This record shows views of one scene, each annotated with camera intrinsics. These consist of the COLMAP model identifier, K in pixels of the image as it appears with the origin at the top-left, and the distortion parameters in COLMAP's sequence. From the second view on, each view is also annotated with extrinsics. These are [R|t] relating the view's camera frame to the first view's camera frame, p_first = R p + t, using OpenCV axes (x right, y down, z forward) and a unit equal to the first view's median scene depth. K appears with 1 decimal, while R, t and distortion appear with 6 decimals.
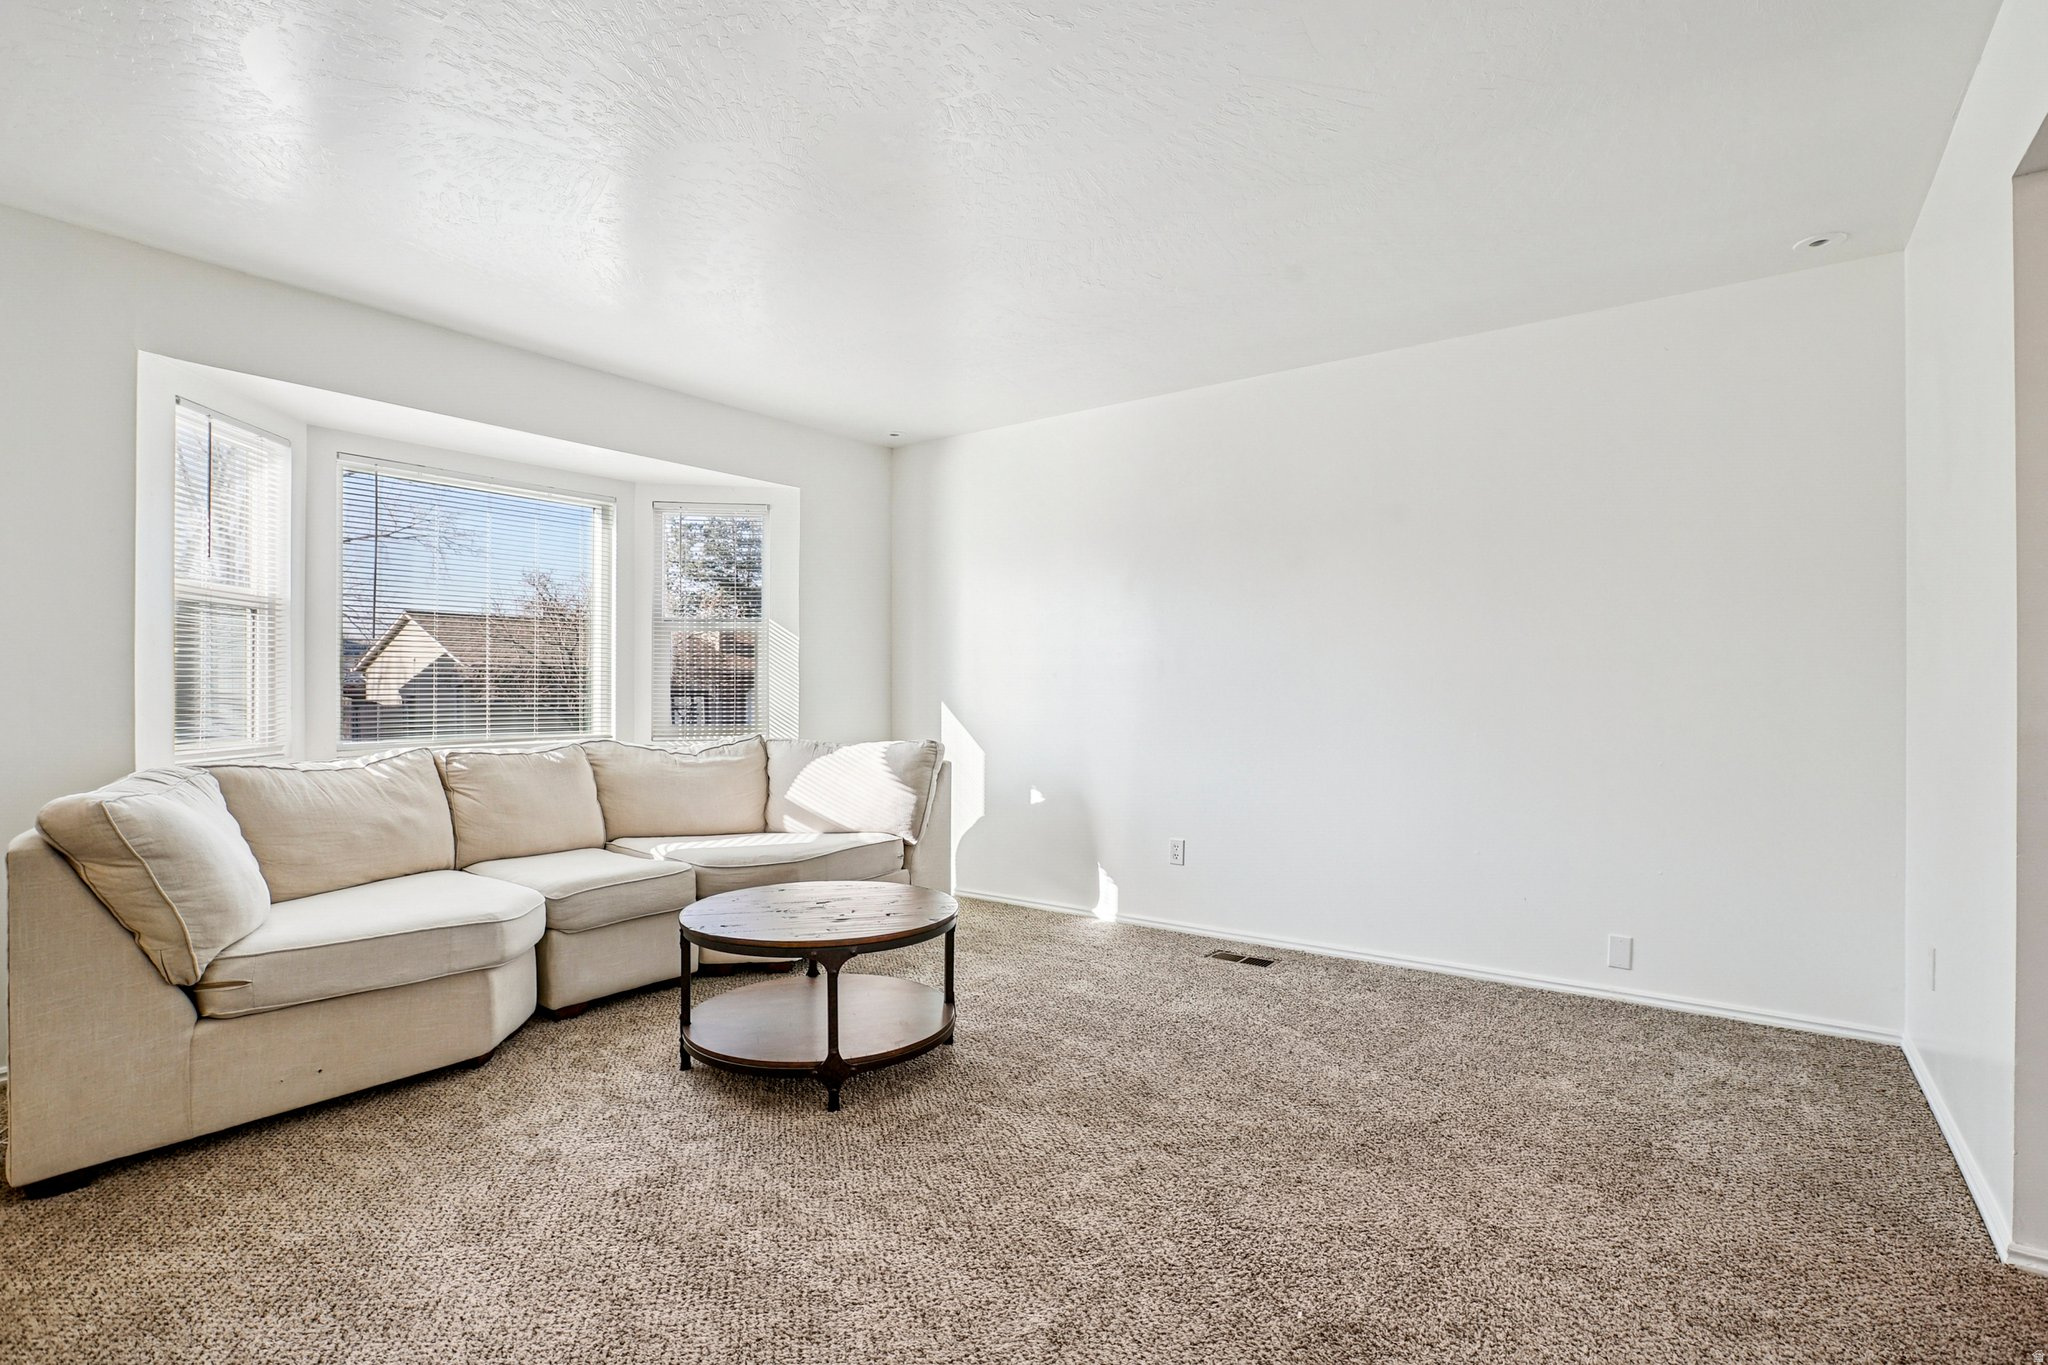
lens RADIAL K [[966.5, 0, 1037.4], [0, 966.5, 685.6], [0, 0, 1]] dist [-0.039026, 0.006212]
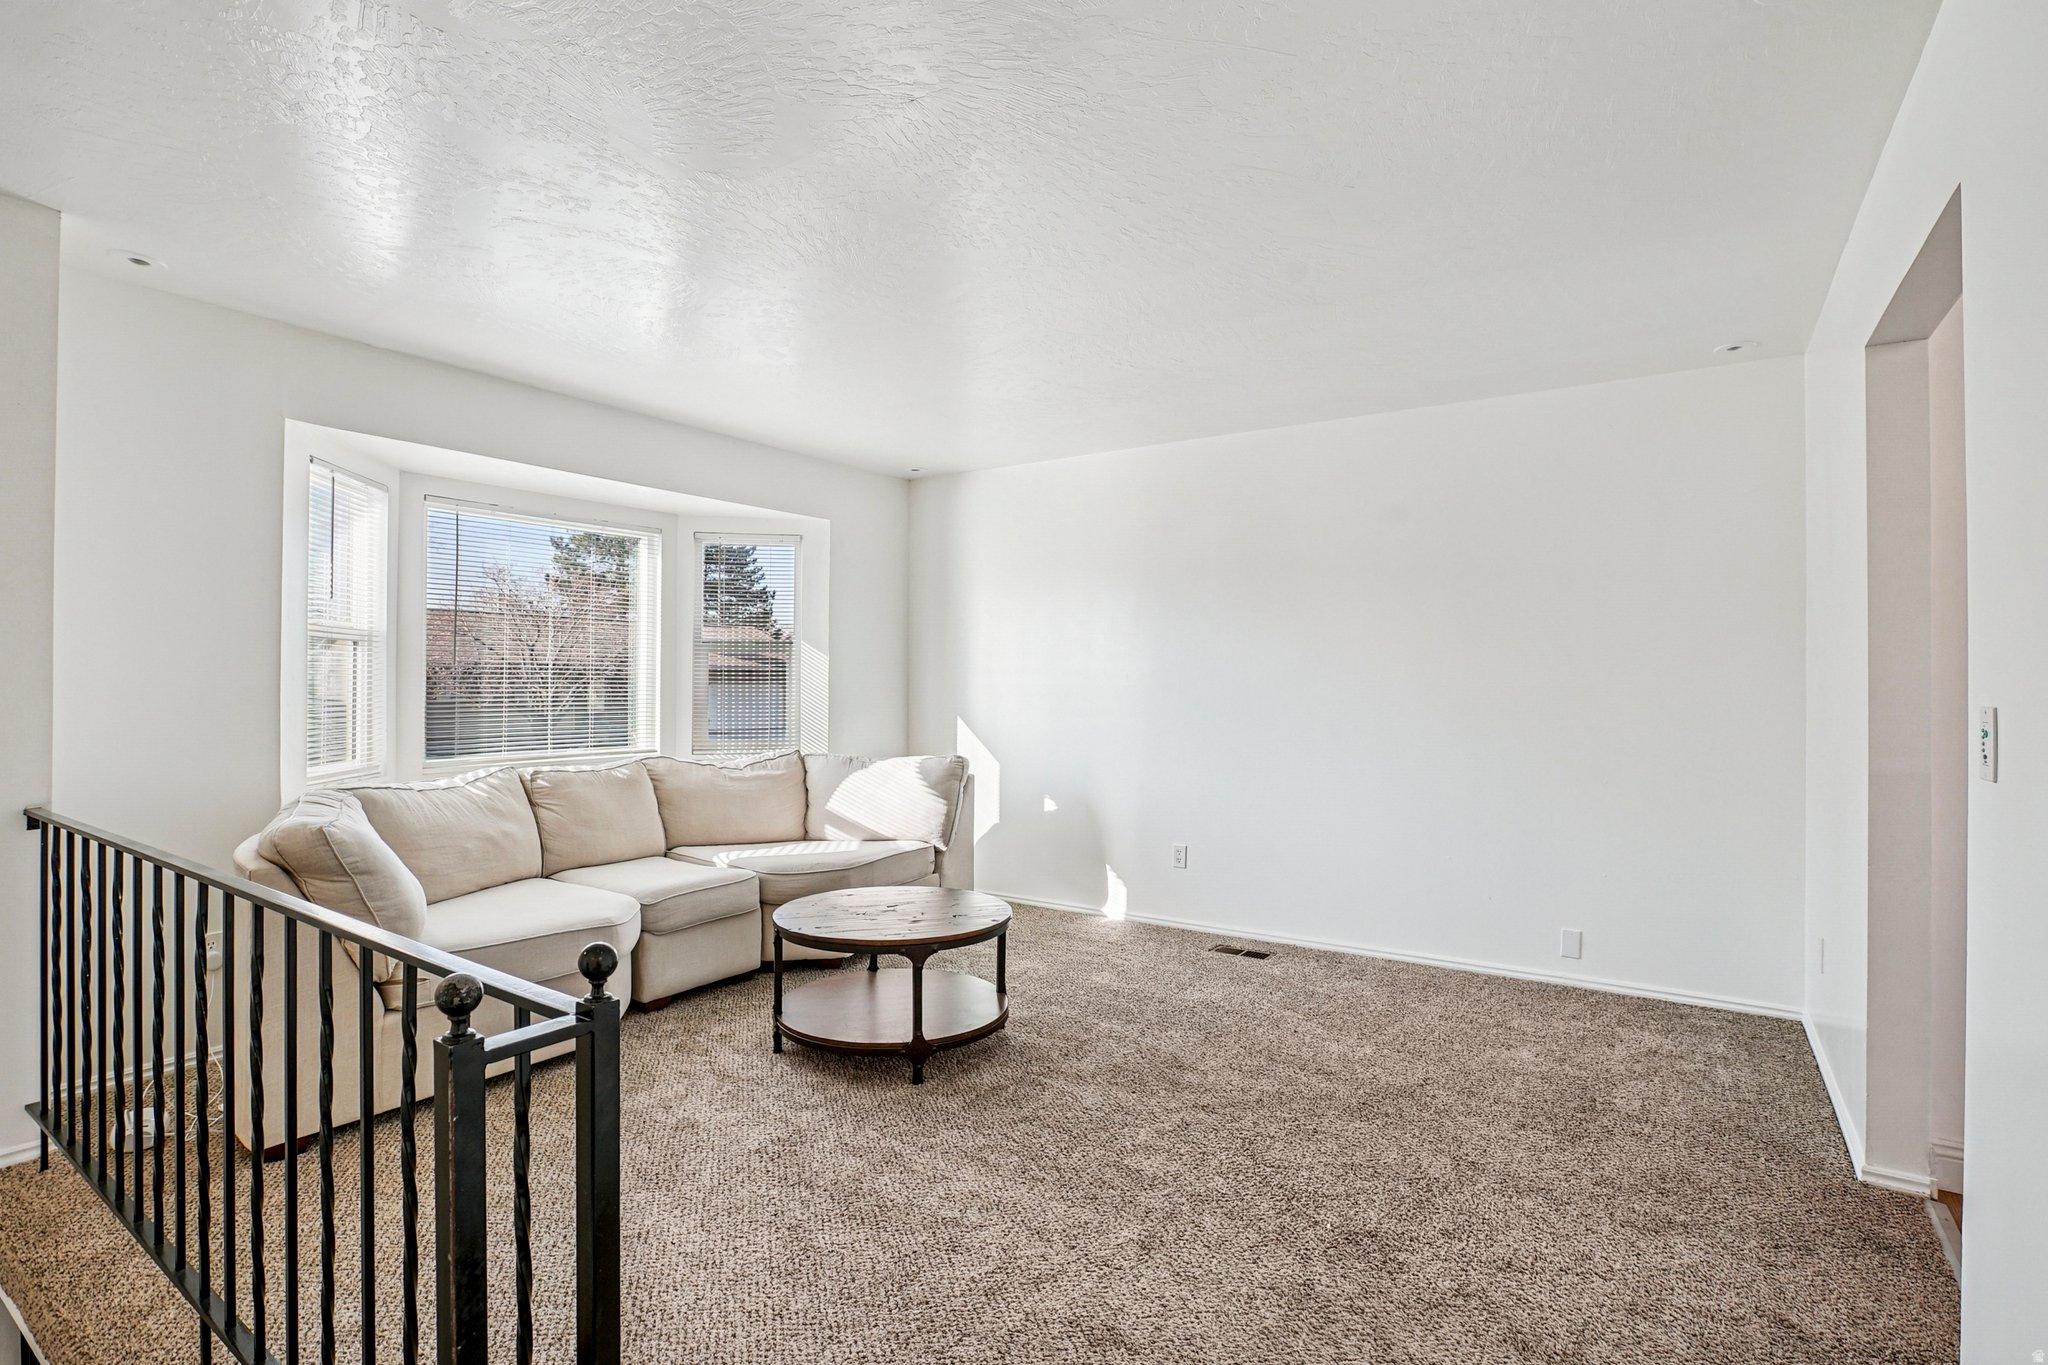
lens RADIAL K [[976.6, 0, 1033.5], [0, 976.6, 672.7], [0, 0, 1]] dist [-0.037752, 0.000857]
pose [[0.999207, 0.003504, 0.039661, -0.106011], [-0.003251, 0.999974, -0.006438, -0.047732], [-0.039683, 0.006304, 0.999192, -0.175454]]
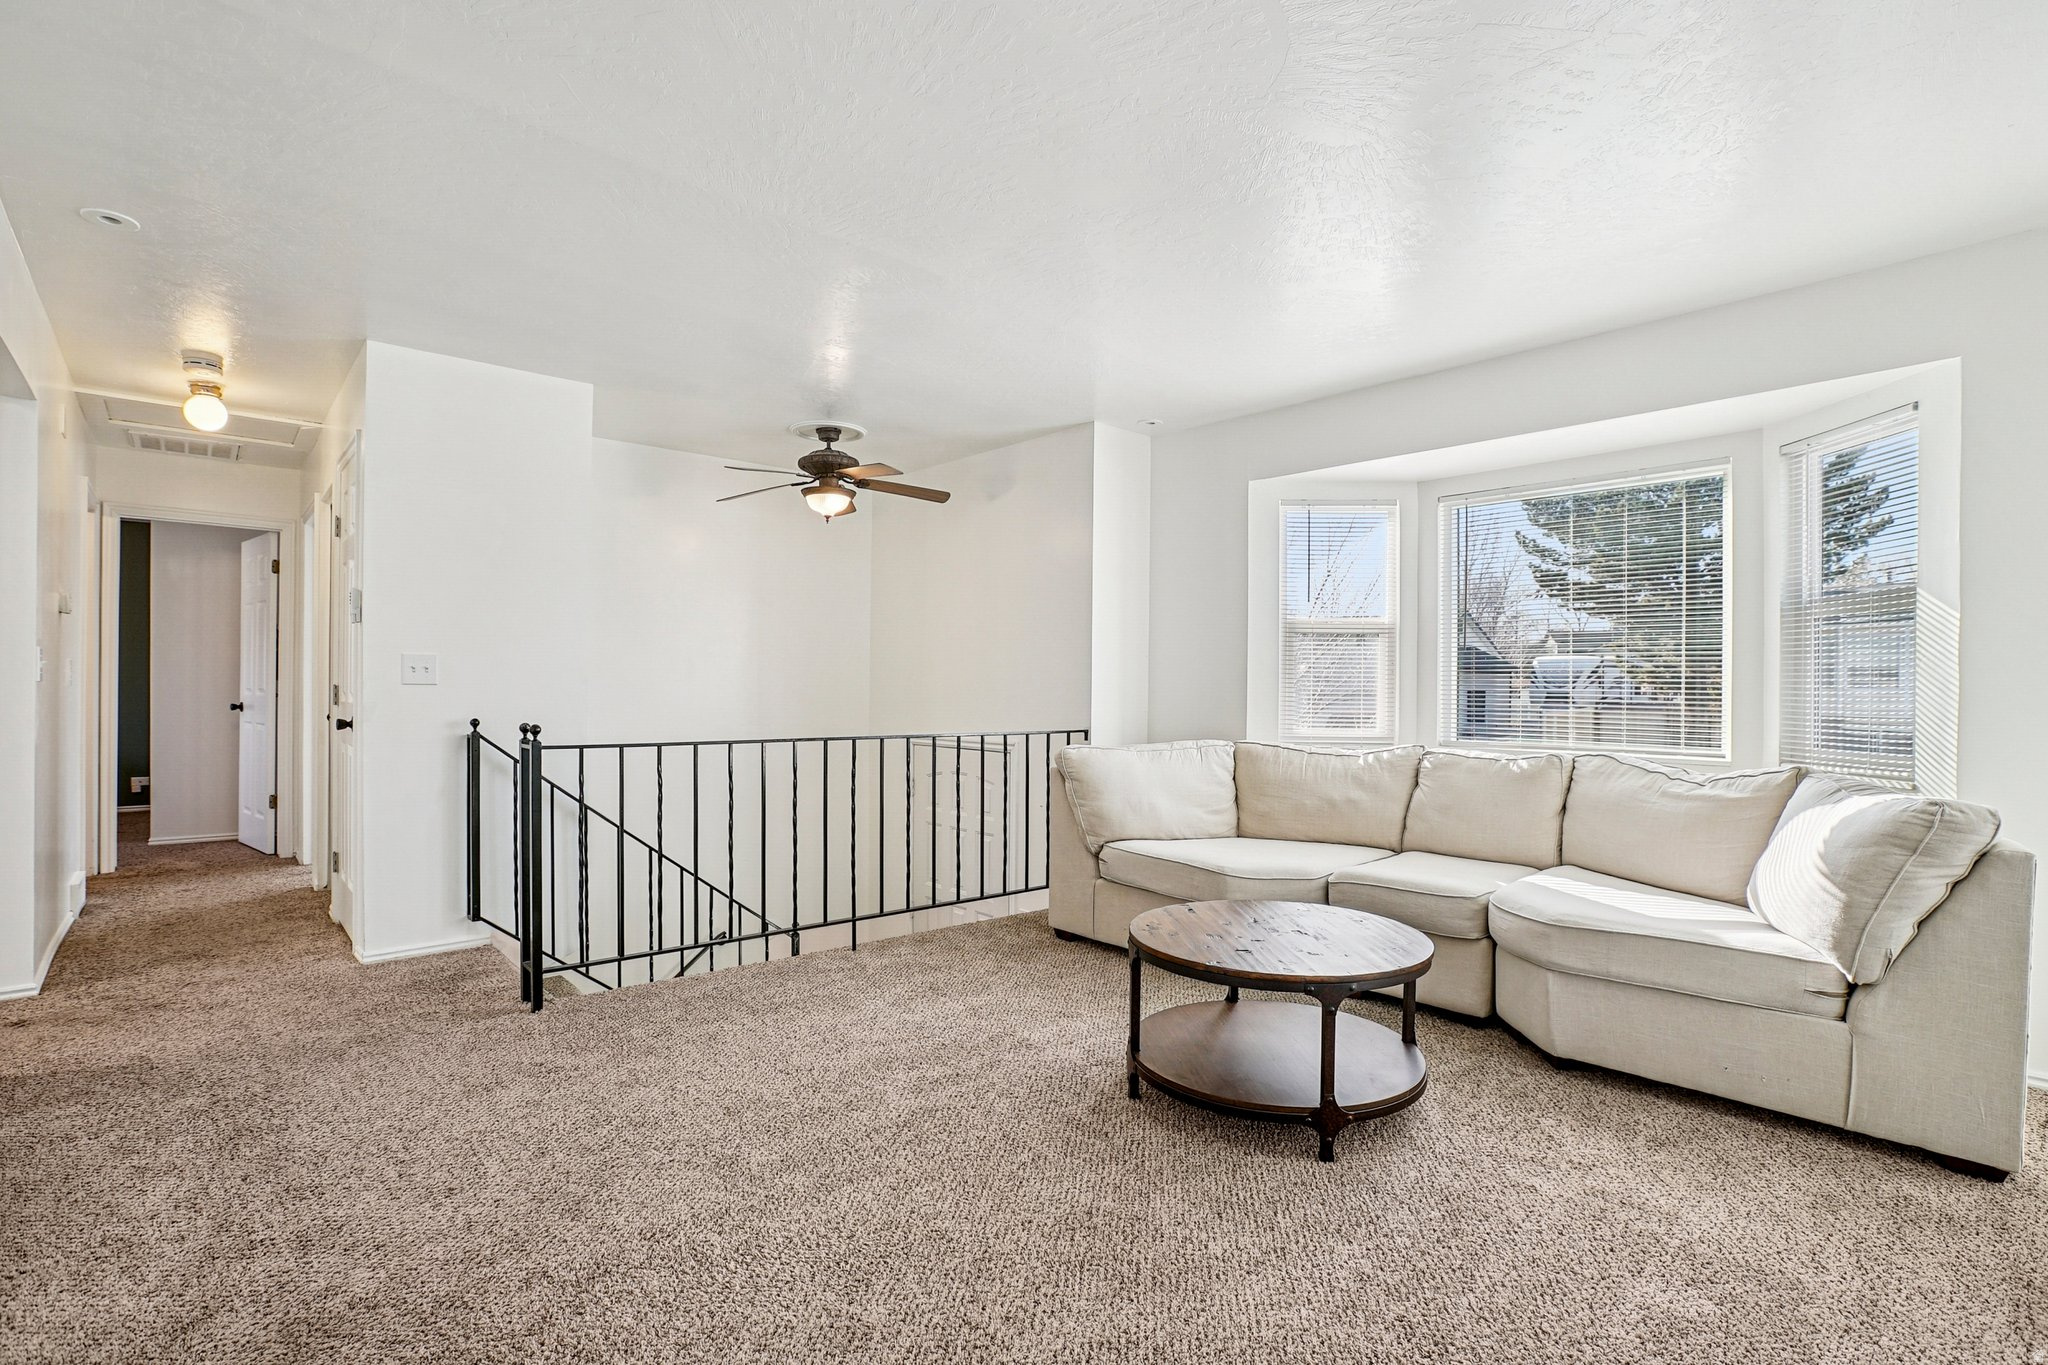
lens RADIAL K [[966.5, 0, 1037.4], [0, 966.5, 685.6], [0, 0, 1]] dist [-0.039026, 0.006212]
pose [[-0.201263, -0.005835, -0.979520, 0.736138], [-0.004526, 0.999977, -0.005027, 0.001814], [0.979527, 0.003422, -0.201285, 0.981248]]
